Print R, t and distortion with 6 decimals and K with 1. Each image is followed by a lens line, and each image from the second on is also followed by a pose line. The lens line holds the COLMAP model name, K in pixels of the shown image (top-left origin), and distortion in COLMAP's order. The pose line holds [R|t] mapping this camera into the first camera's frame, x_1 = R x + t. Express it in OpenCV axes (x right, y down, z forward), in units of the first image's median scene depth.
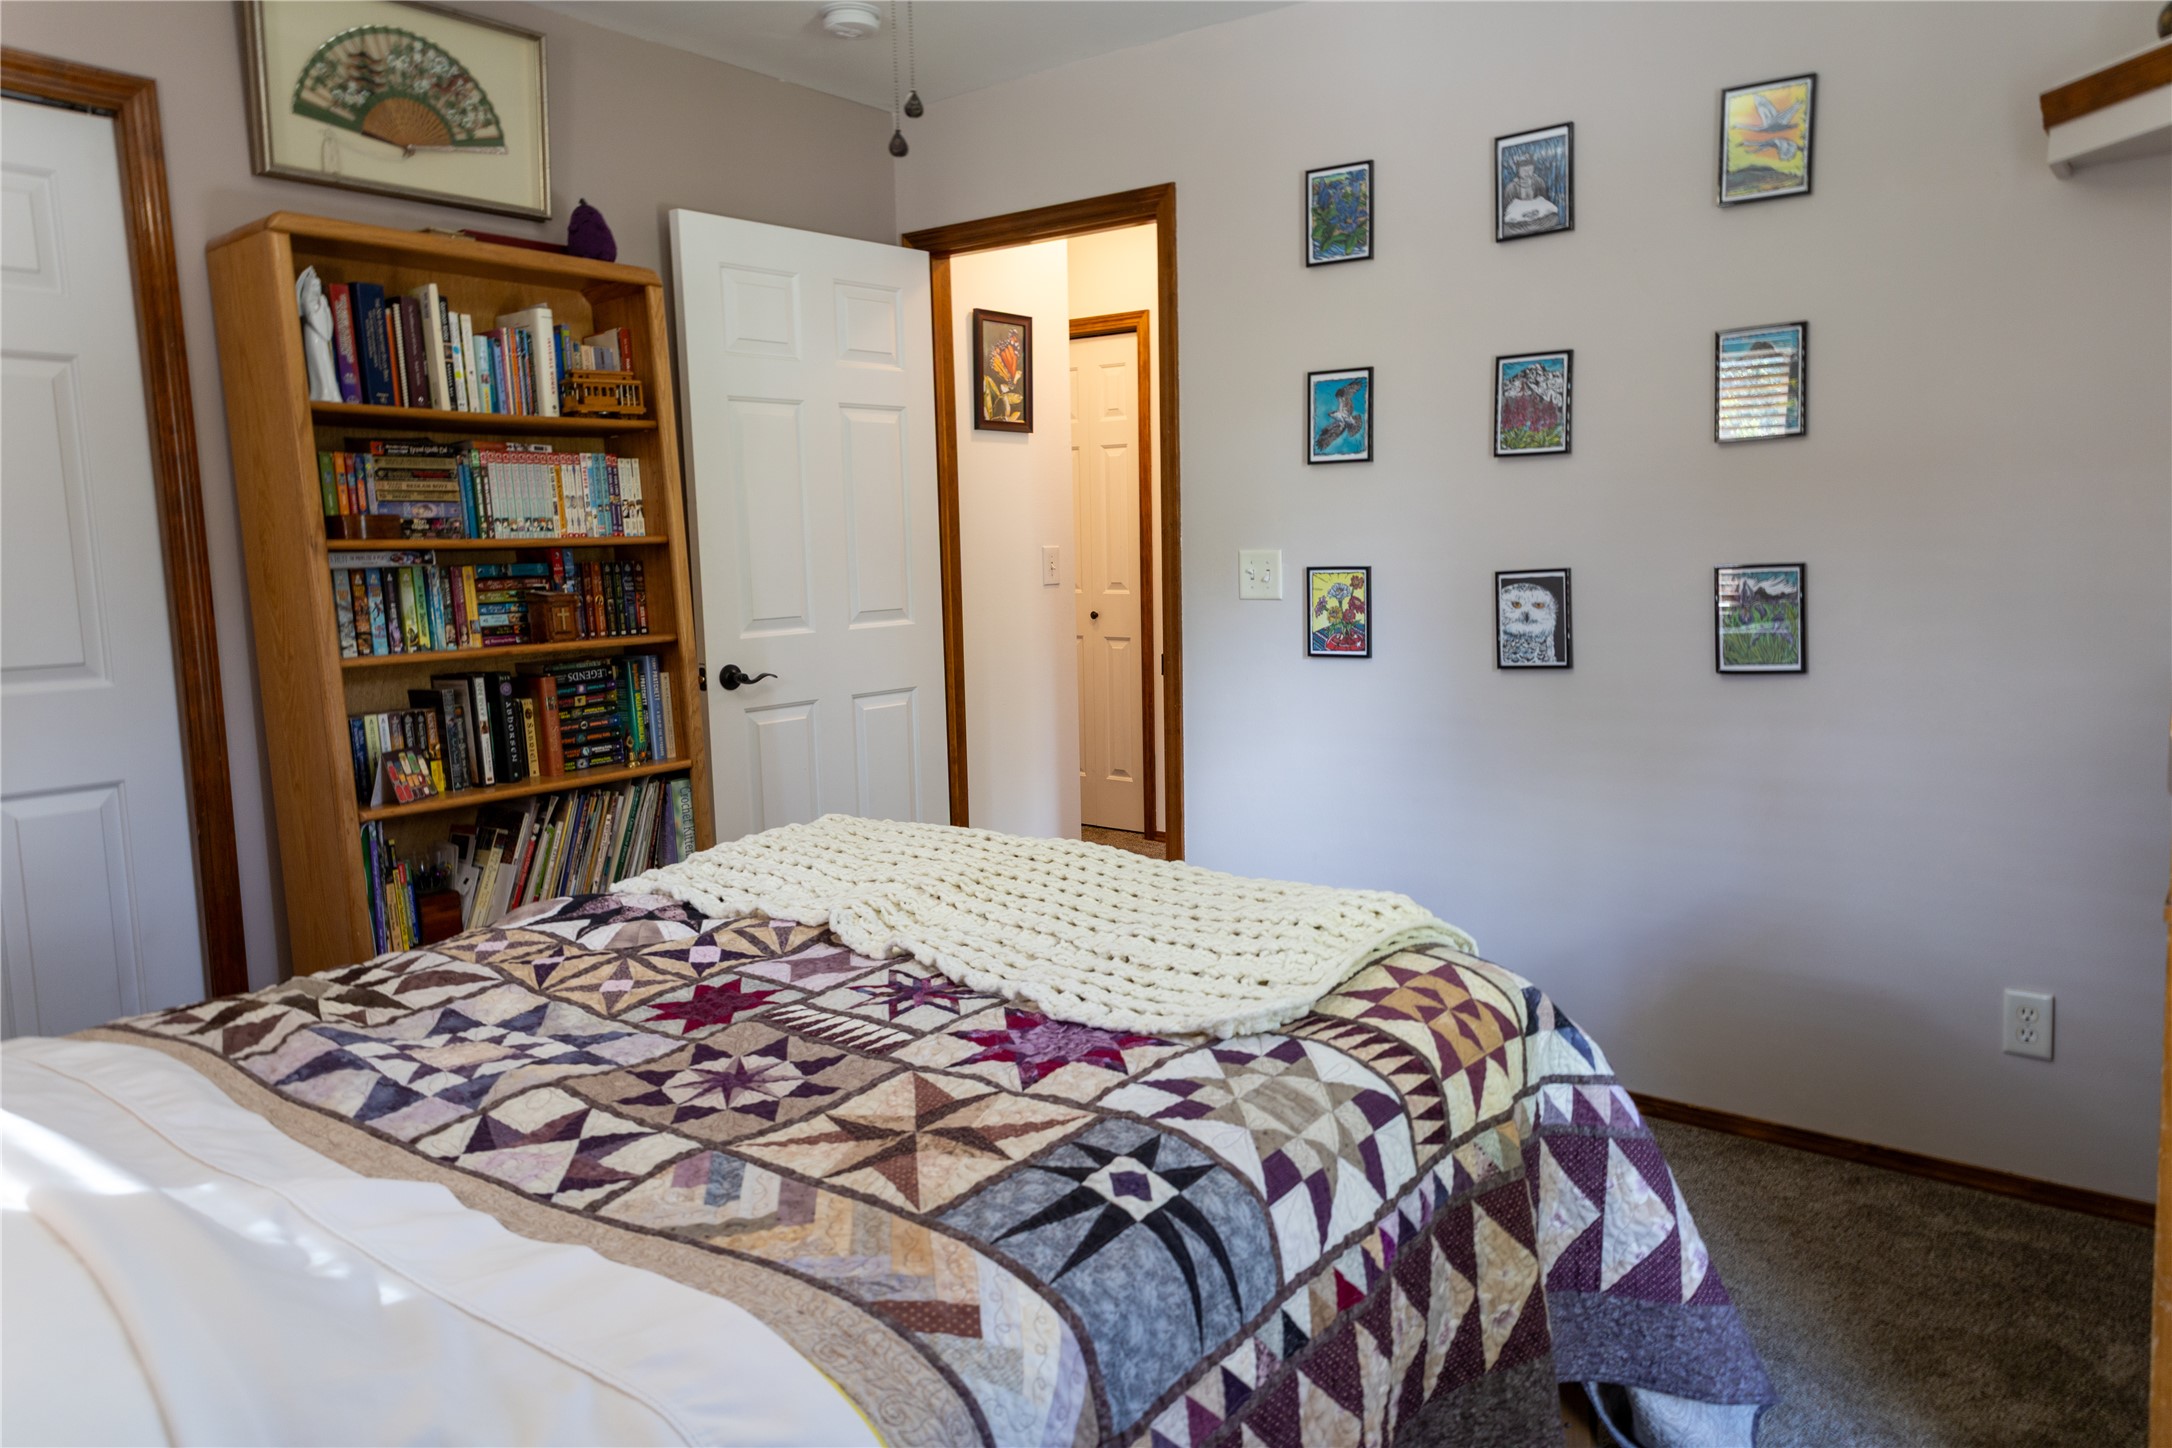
lens RADIAL K [[1474.6, 0, 1097.7], [0, 1474.6, 727.6], [0, 0, 1]] dist [0.026729, 0.001748]
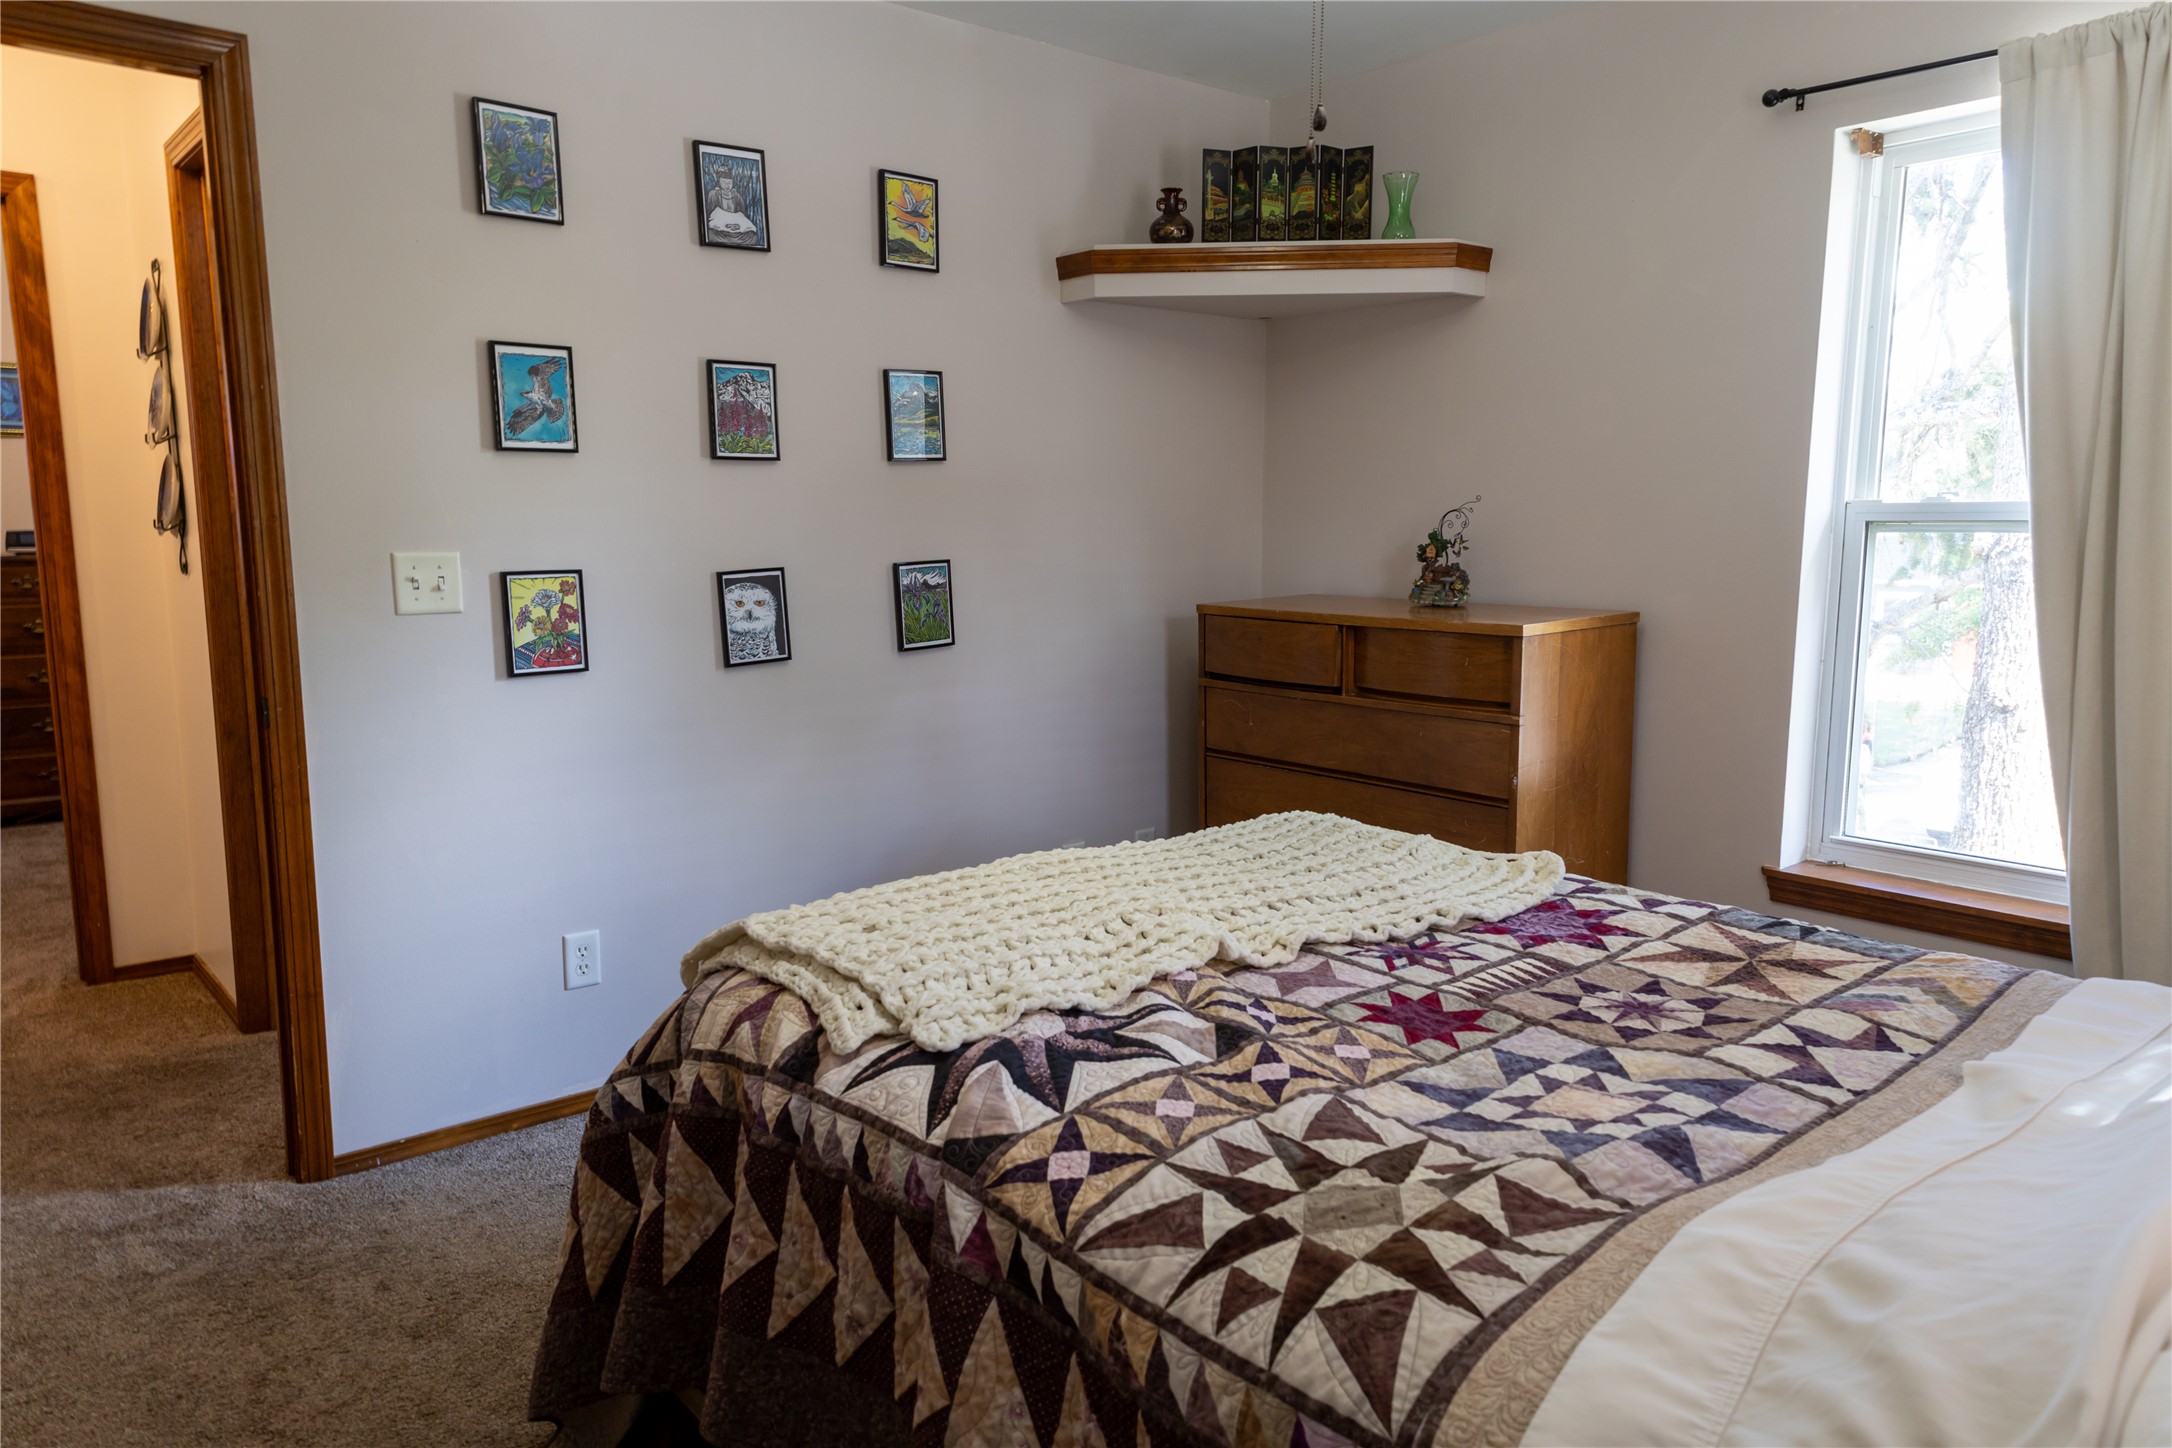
lens RADIAL K [[1474.6, 0, 1097.7], [0, 1474.6, 727.6], [0, 0, 1]] dist [0.026729, 0.001748]
pose [[0.211133, -0.121848, 0.969833, -0.699245], [0.123242, 0.987600, 0.097251, -0.069473], [-0.969657, 0.098991, 0.223531, 0.554274]]
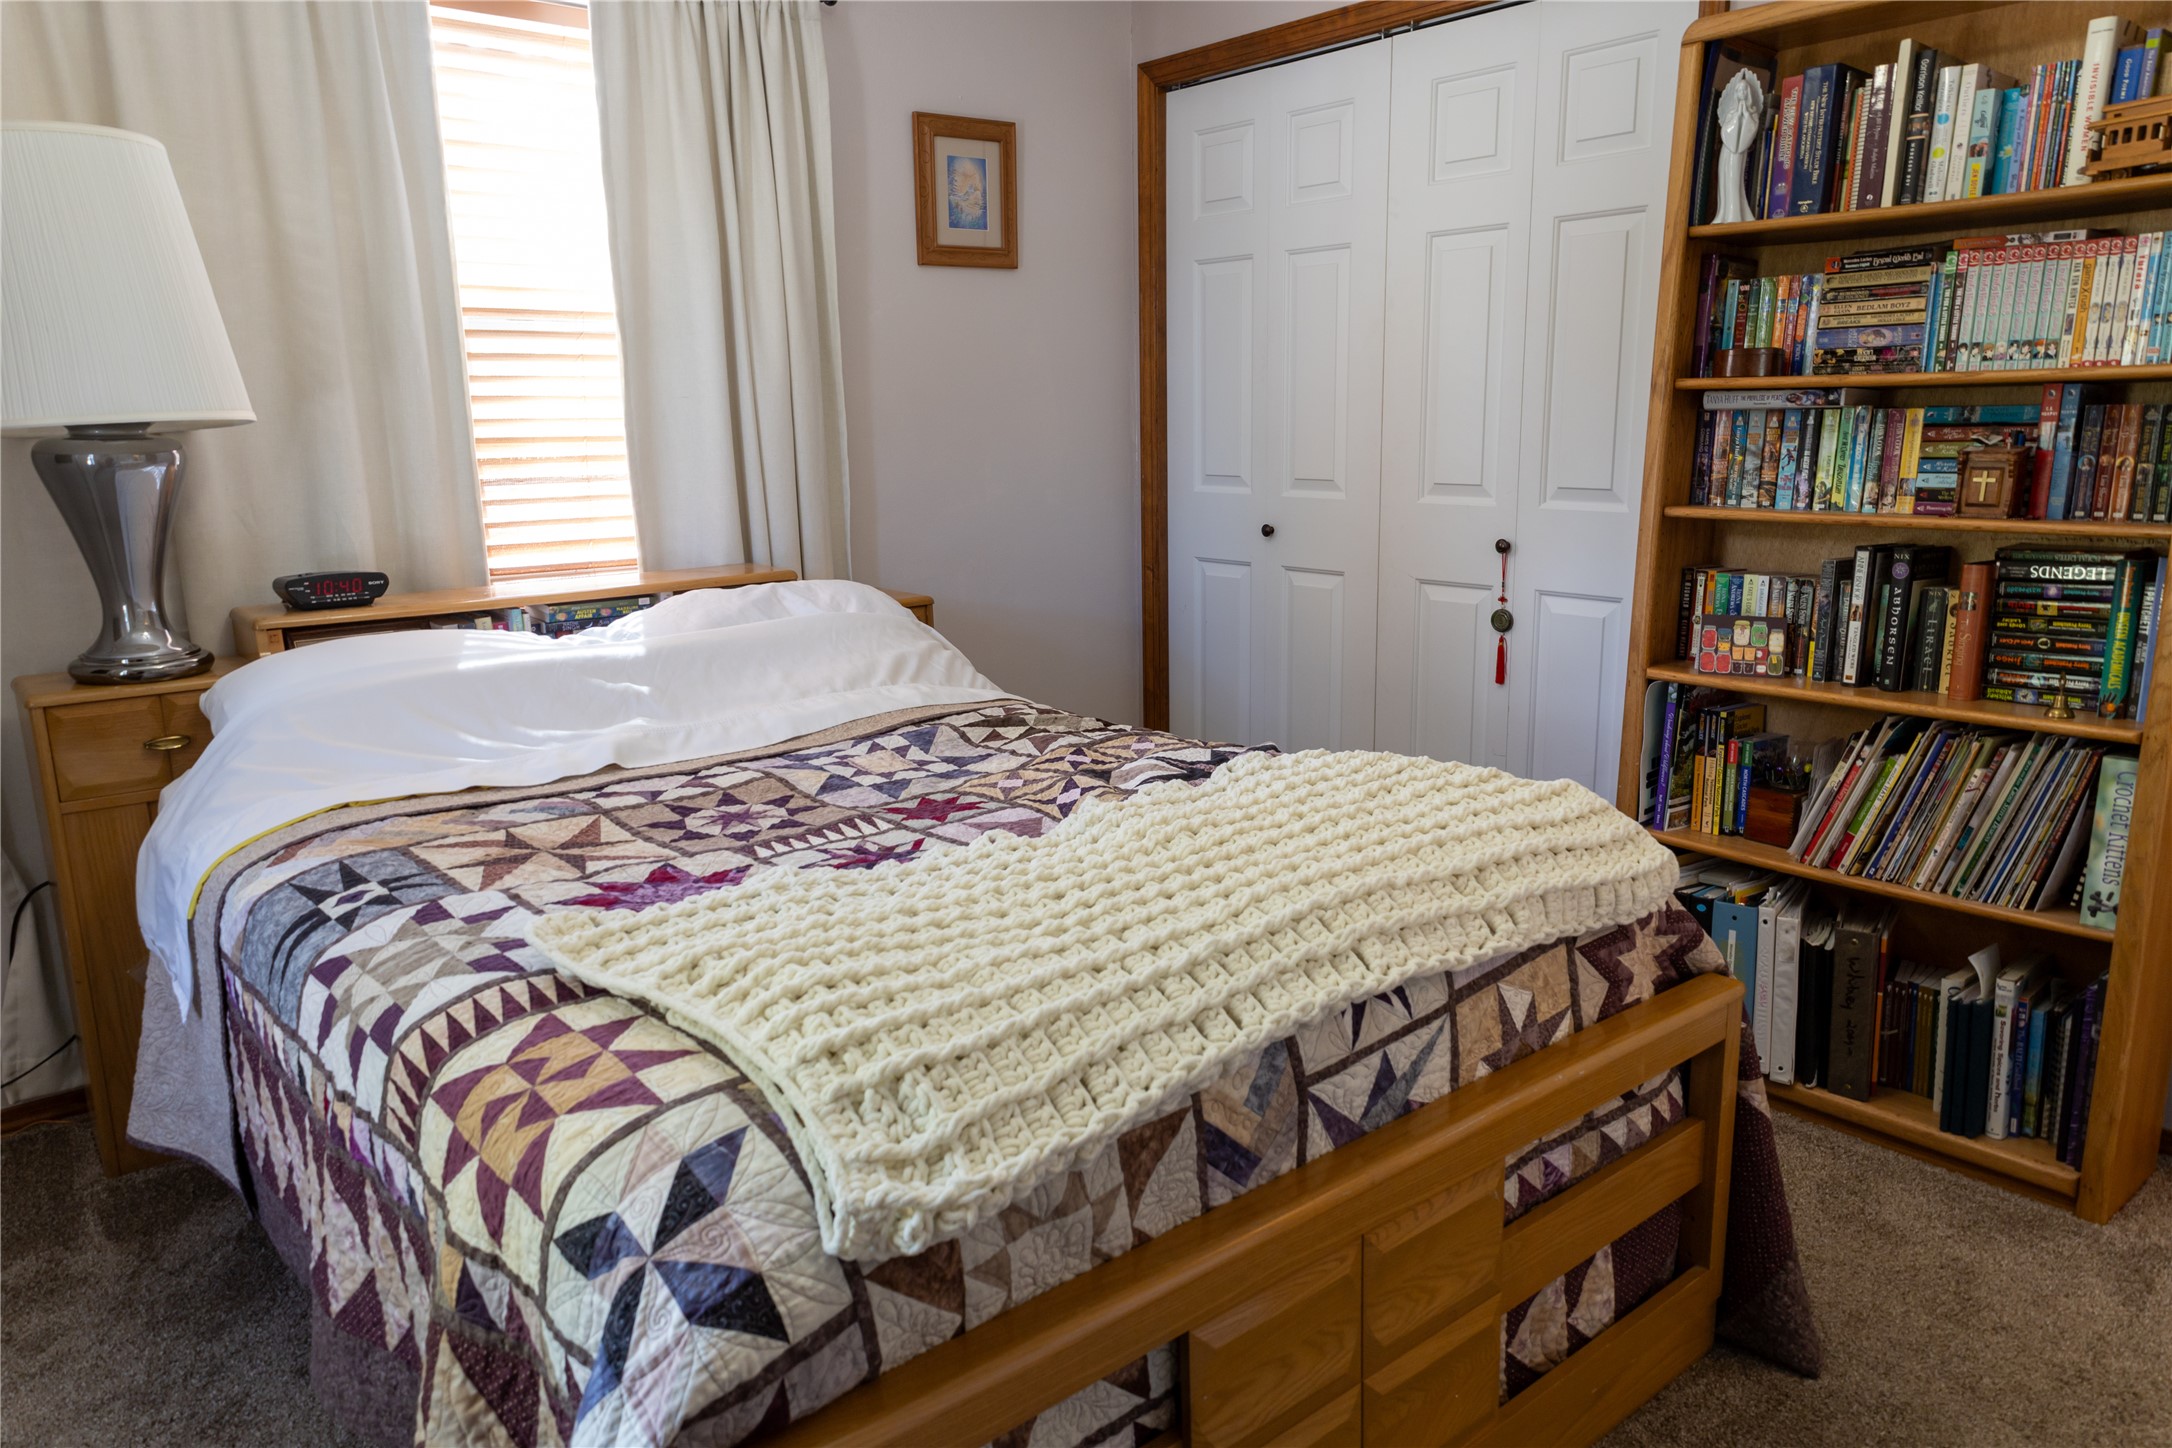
lens RADIAL K [[1474.6, 0, 1097.7], [0, 1474.6, 727.6], [0, 0, 1]] dist [0.026729, 0.001748]
pose [[-0.219230, 0.235898, -0.946726, 0.456060], [-0.102549, 0.959385, 0.262799, -0.110409], [0.970269, 0.154699, -0.186135, 0.761309]]
